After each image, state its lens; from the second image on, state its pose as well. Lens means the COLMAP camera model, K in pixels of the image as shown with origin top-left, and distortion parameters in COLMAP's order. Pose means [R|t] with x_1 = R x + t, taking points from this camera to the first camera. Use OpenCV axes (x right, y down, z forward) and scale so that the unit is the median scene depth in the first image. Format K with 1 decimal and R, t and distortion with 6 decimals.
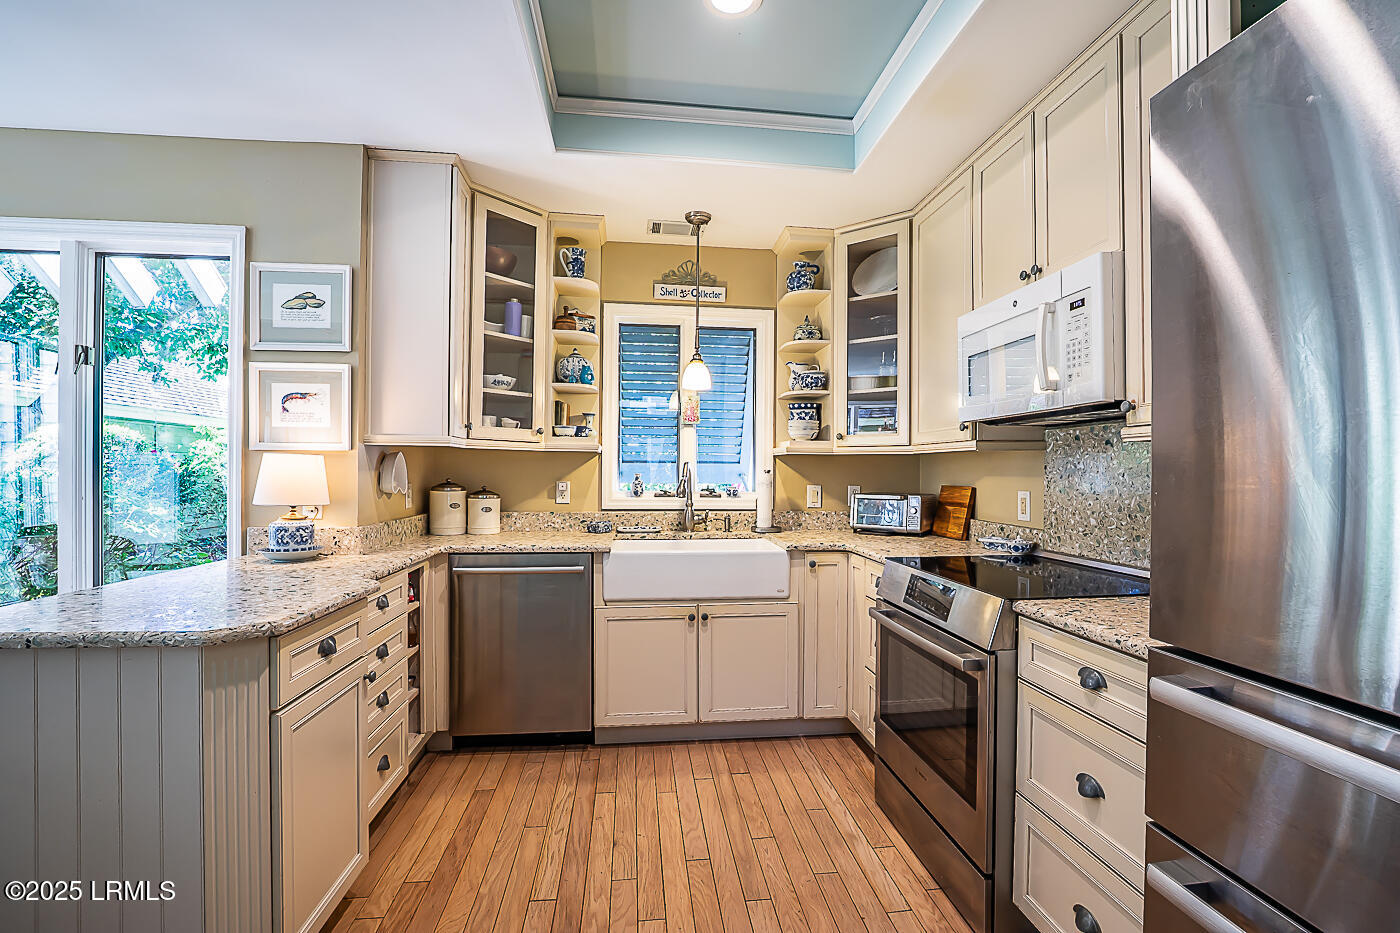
lens RADIAL K [[640.9, 0, 705.9], [0, 640.9, 472.5], [0, 0, 1]] dist [-0.031097, 0.000693]
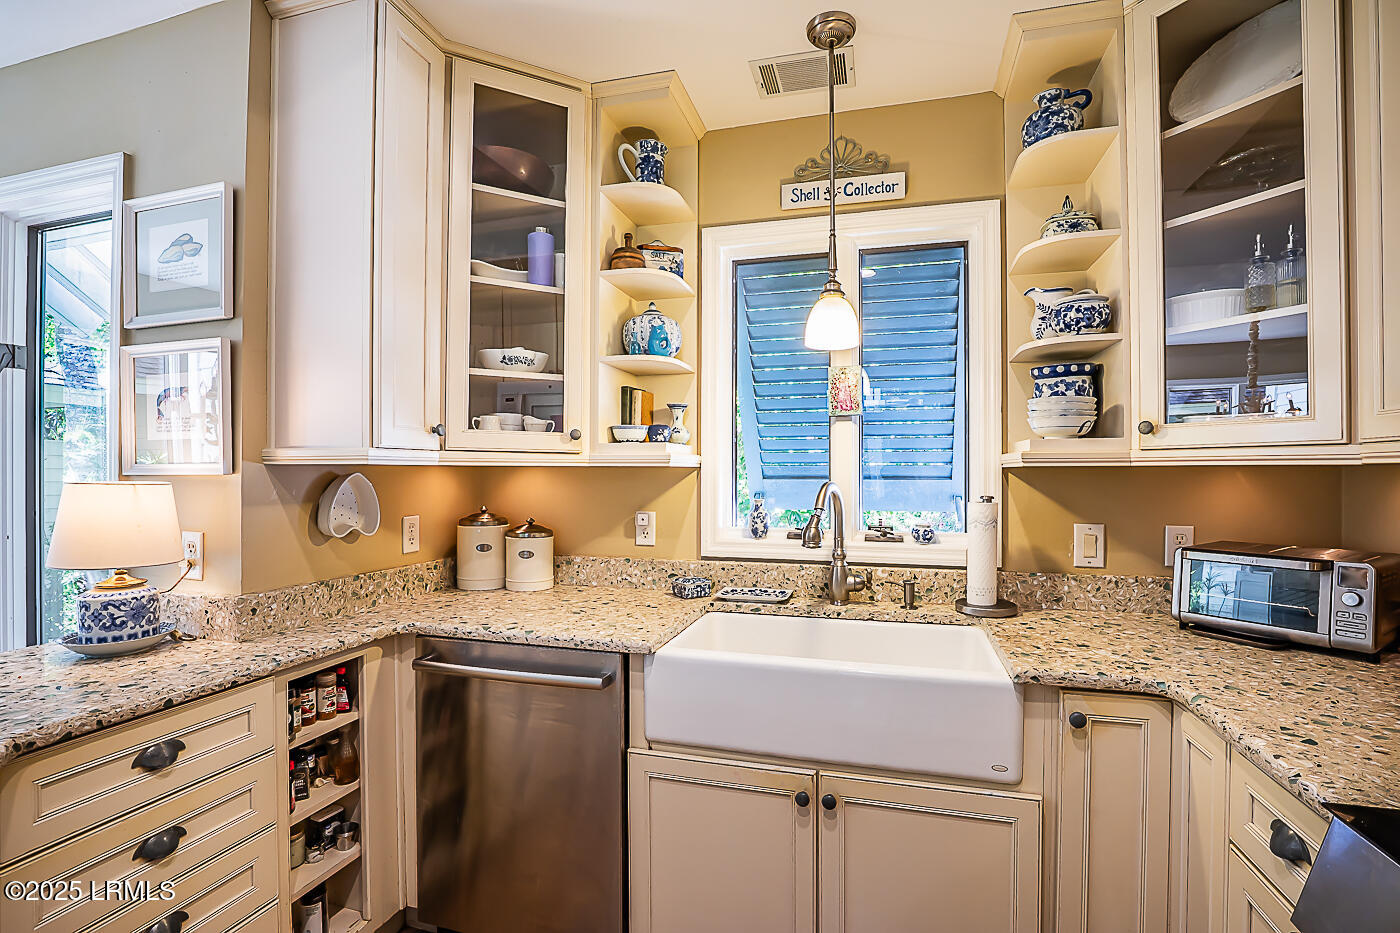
lens RADIAL K [[640.9, 0, 705.9], [0, 640.9, 472.5], [0, 0, 1]] dist [-0.031097, 0.000693]
pose [[0.924011, -0.007340, -0.382297, 0.086206], [0.005628, 0.999969, -0.005596, -0.022595], [0.382326, 0.003019, 0.924023, 0.444568]]
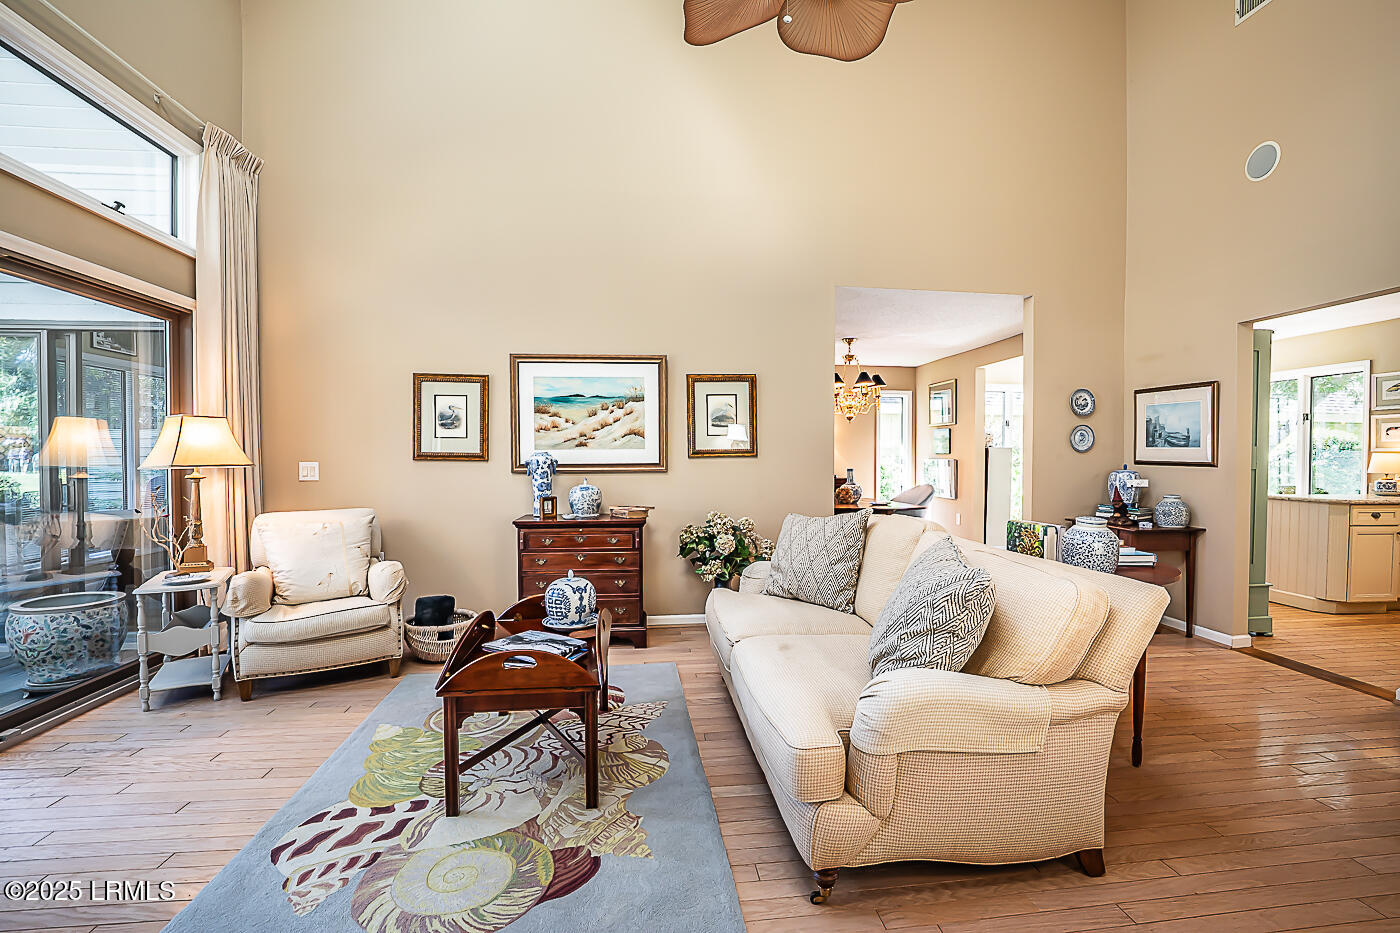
lens RADIAL K [[640.9, 0, 705.9], [0, 640.9, 472.5], [0, 0, 1]] dist [-0.031097, 0.000693]
pose [[0.002846, 0.019082, -0.999814, 1.197575], [-0.000837, 0.999818, 0.019079, 0.001992], [0.999996, 0.000782, 0.002862, -1.140315]]
